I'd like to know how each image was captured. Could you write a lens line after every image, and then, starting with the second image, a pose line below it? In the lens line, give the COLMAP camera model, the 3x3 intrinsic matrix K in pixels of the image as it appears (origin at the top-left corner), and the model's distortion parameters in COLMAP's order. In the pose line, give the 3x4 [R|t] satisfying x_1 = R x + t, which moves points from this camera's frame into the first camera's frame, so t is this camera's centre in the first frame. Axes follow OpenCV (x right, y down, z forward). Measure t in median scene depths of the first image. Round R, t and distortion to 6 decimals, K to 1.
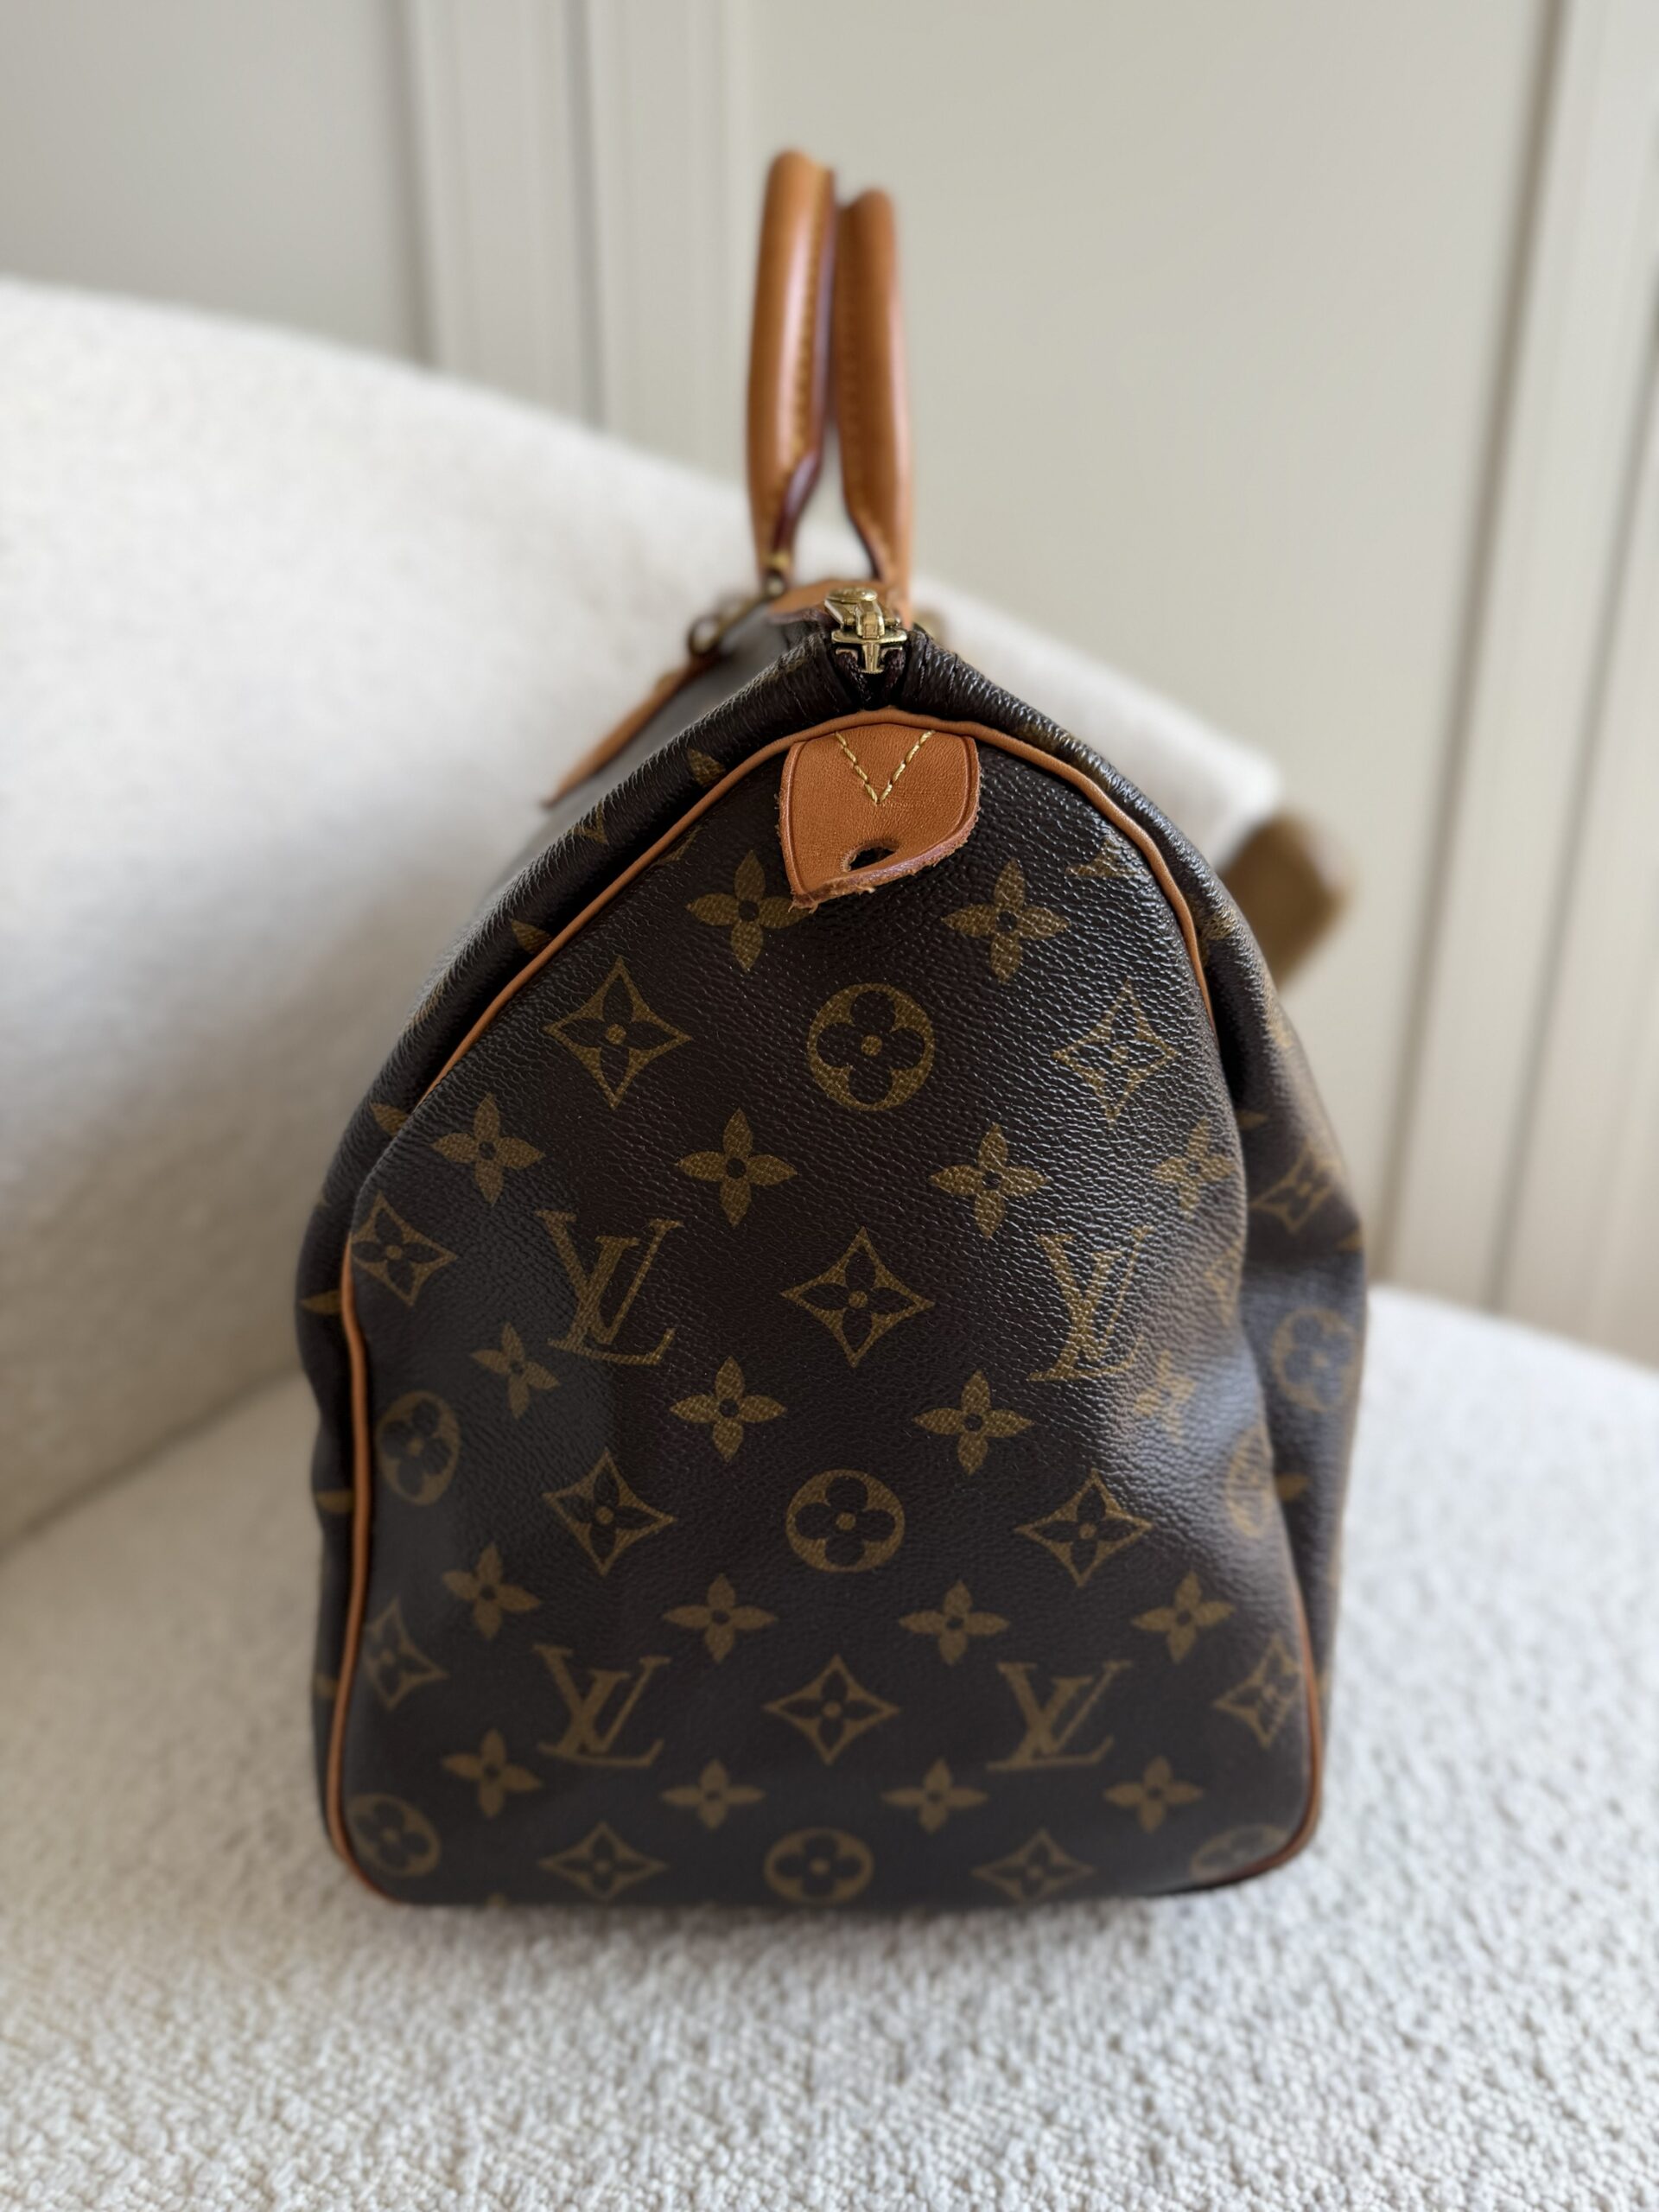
lens RADIAL K [[1625.2, 0, 835.1], [0, 1625.2, 1139.6], [0, 0, 1]] dist [-0.055824, 0.017376]
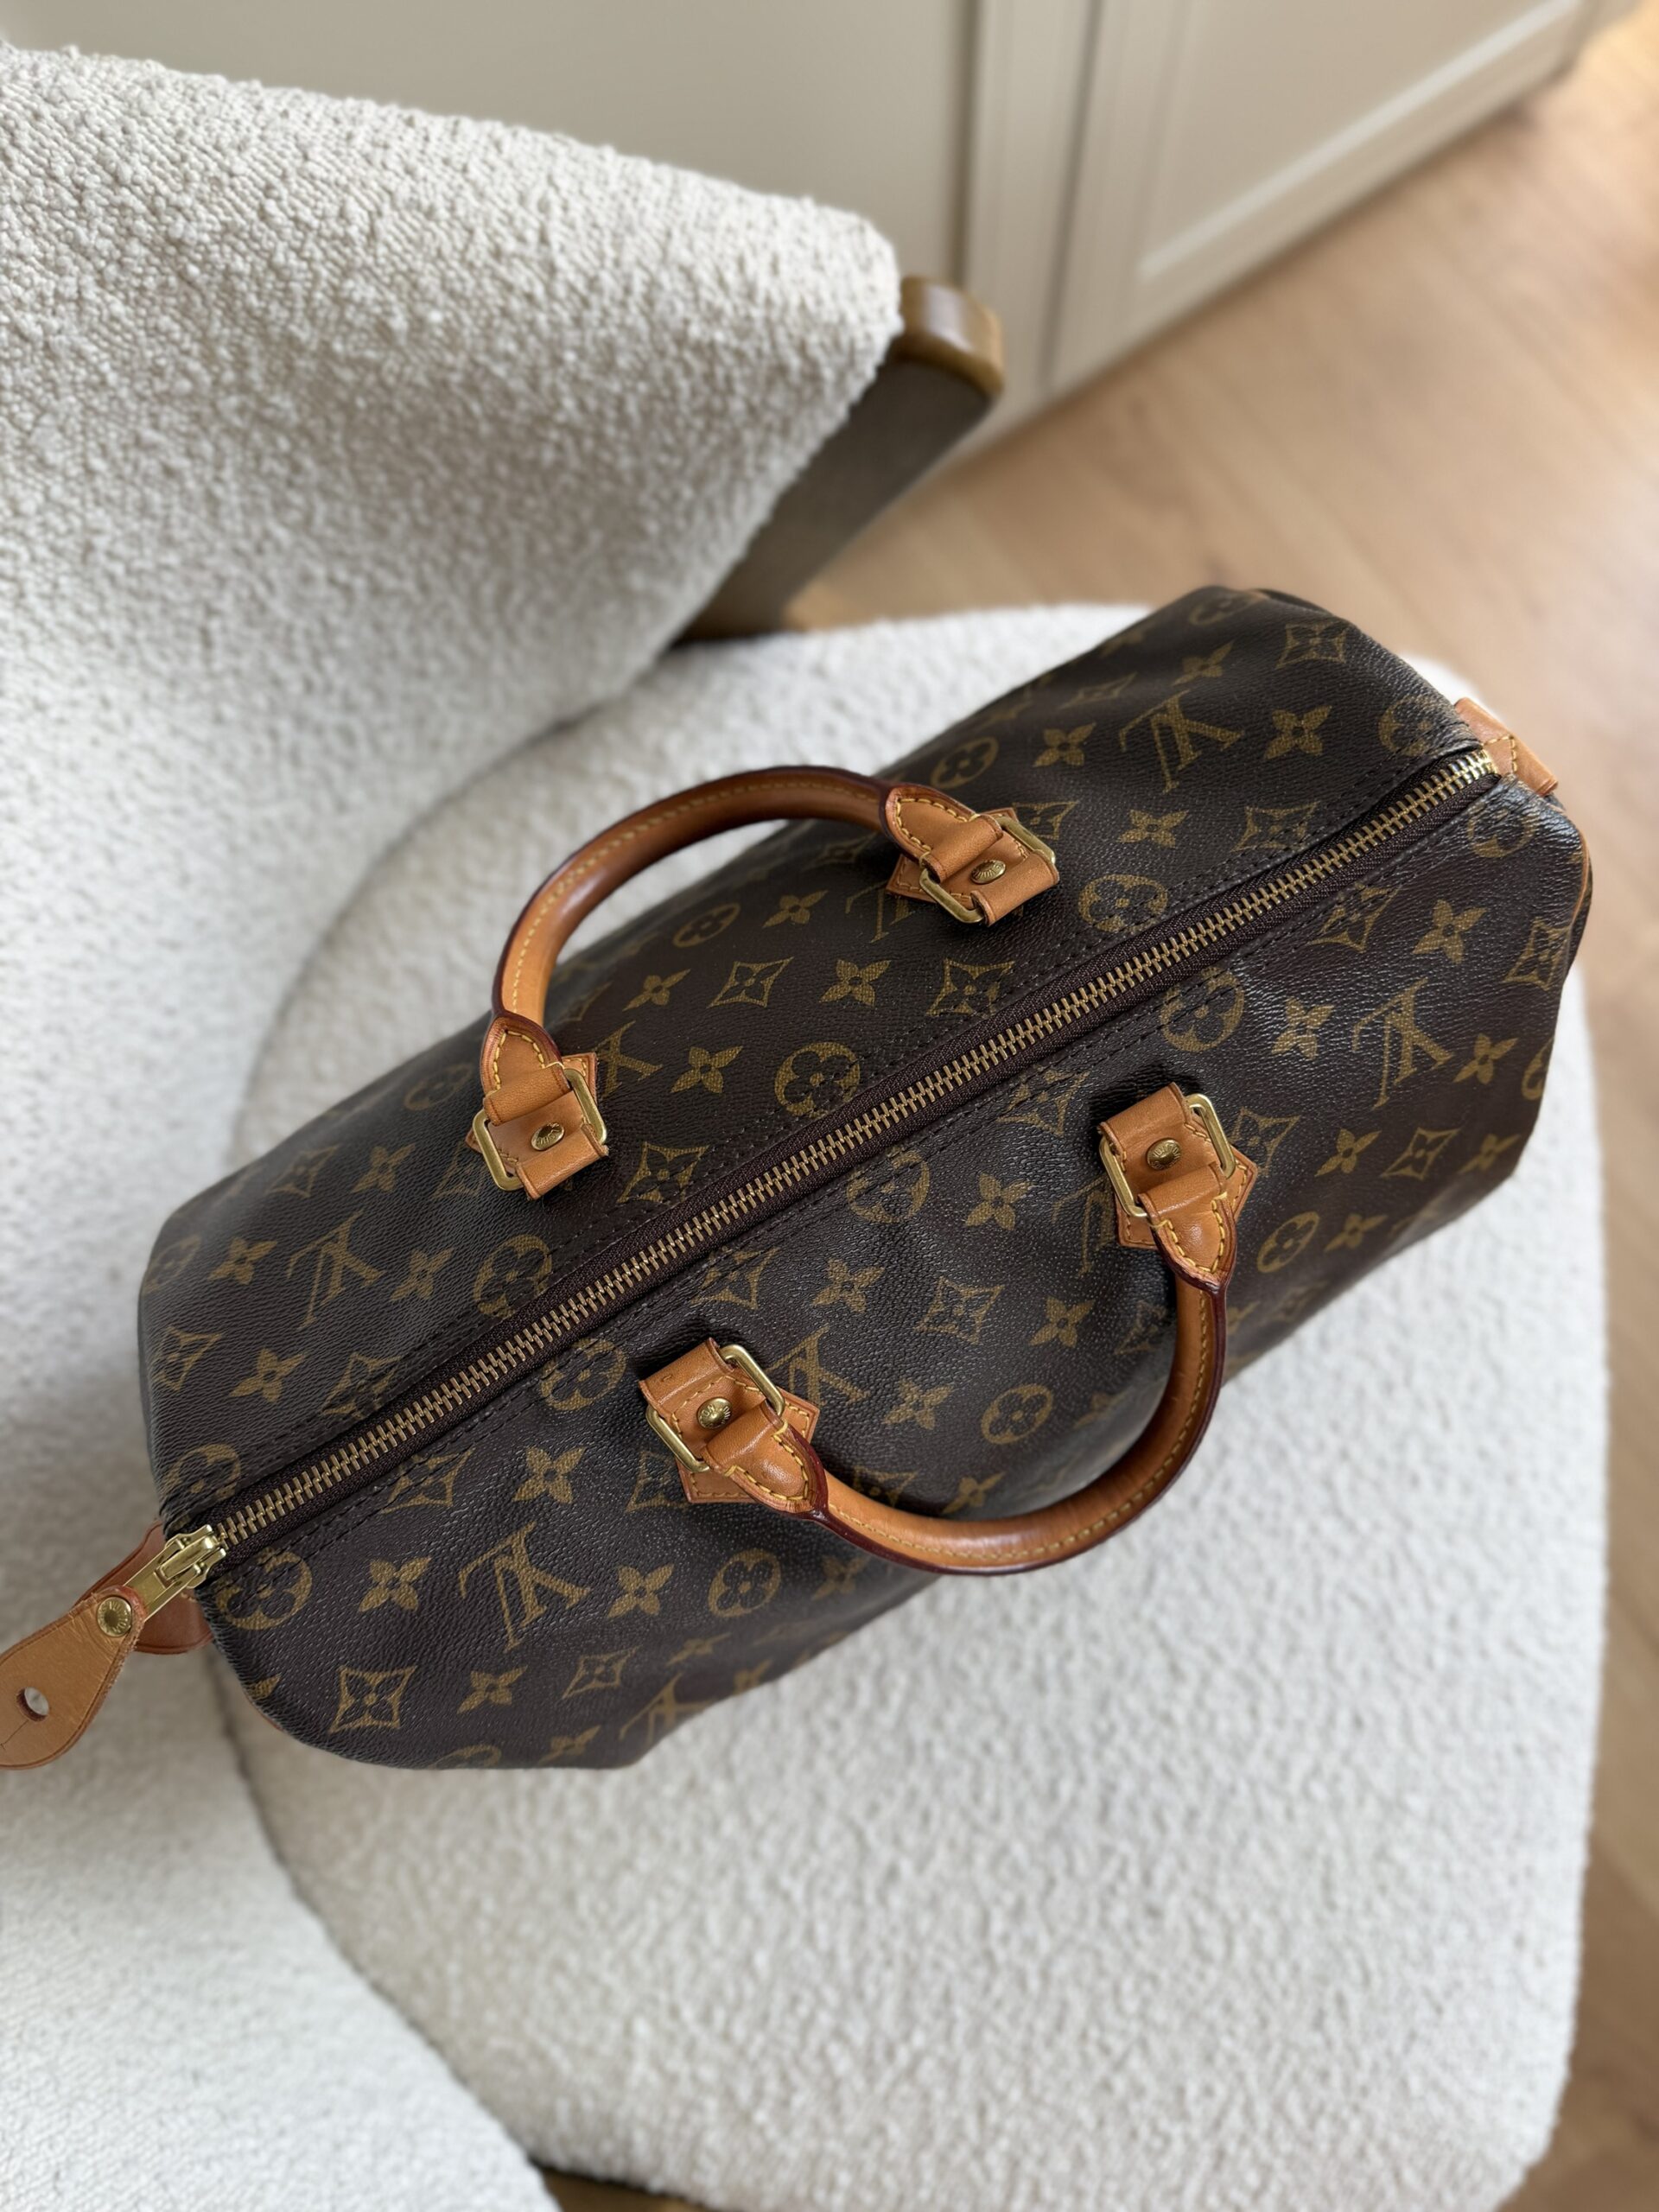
lens RADIAL K [[1625.2, 0, 836.6], [0, 1625.2, 1109.2], [0, 0, 1]] dist [-0.055824, 0.017376]
pose [[0.891687, -0.450894, 0.039870, 0.056949], [0.212287, 0.494354, 0.842941, -1.390390], [-0.399787, -0.743175, 0.536527, 0.578497]]
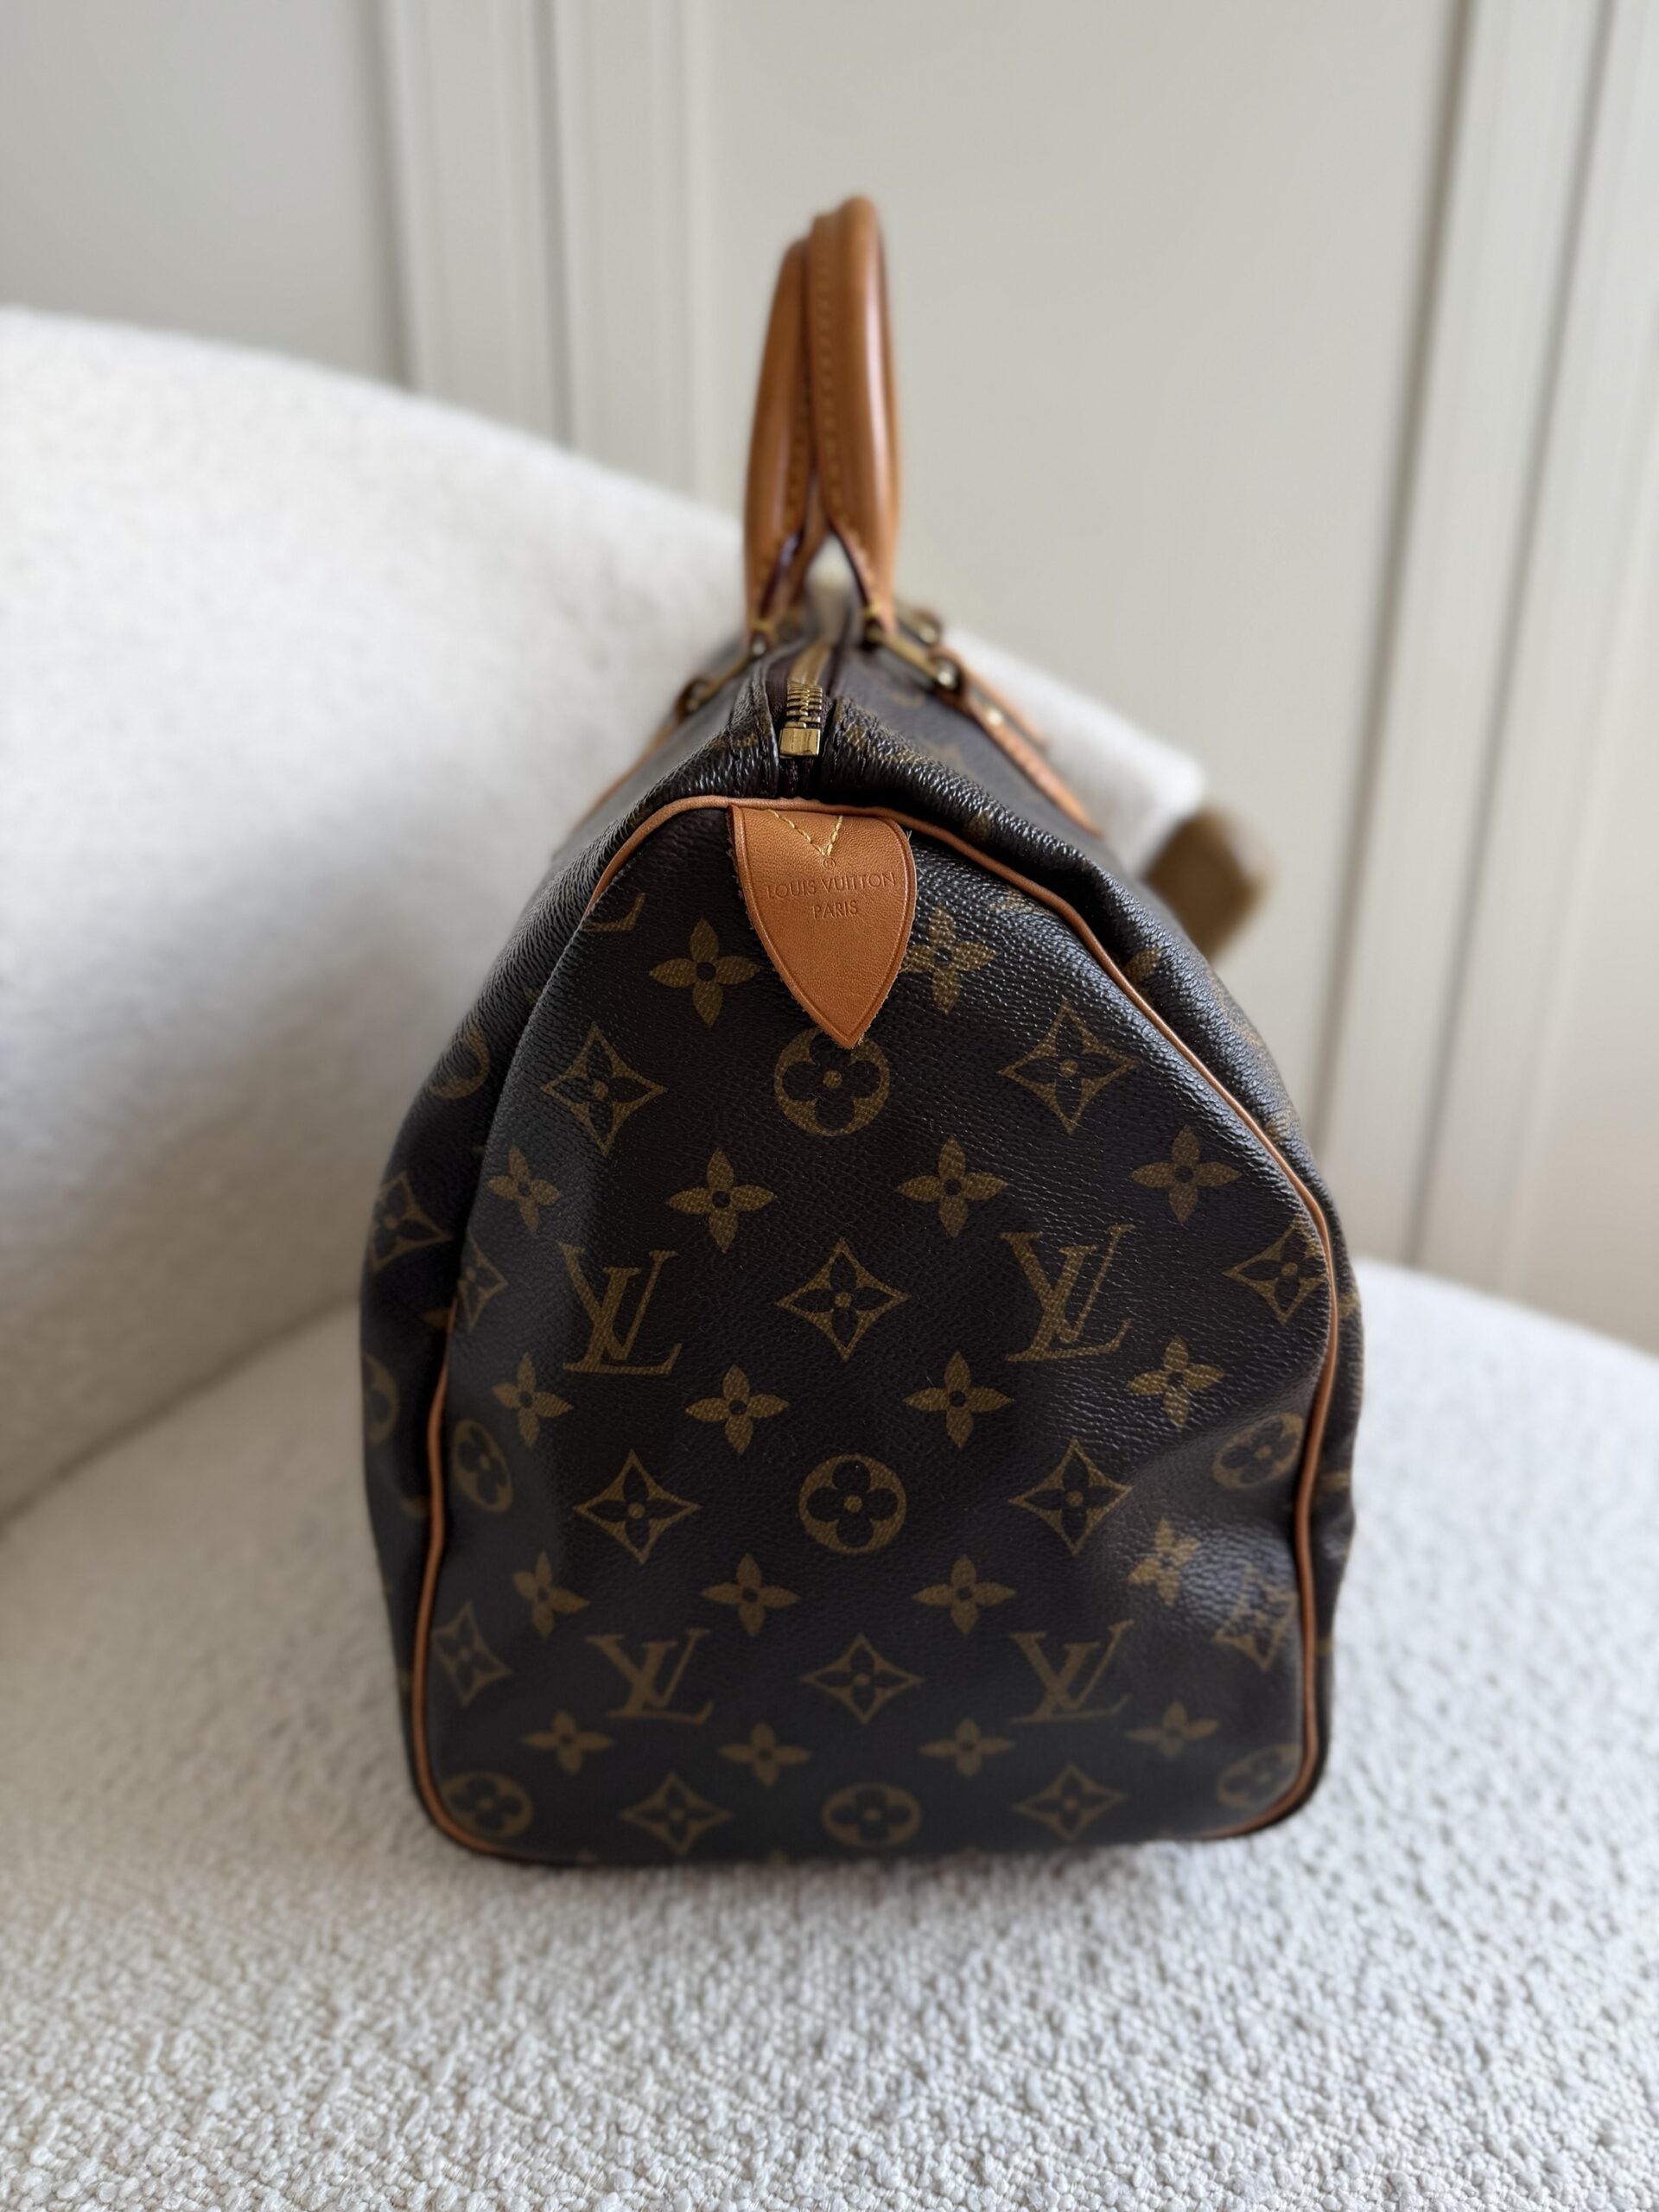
lens RADIAL K [[1625.2, 0, 839.3], [0, 1625.2, 1133.2], [0, 0, 1]] dist [-0.055824, 0.017376]
pose [[0.999346, -0.007647, 0.035344, -0.022091], [0.007520, 0.999965, 0.003725, 0.021370], [-0.035371, -0.003457, 0.999368, -0.164161]]
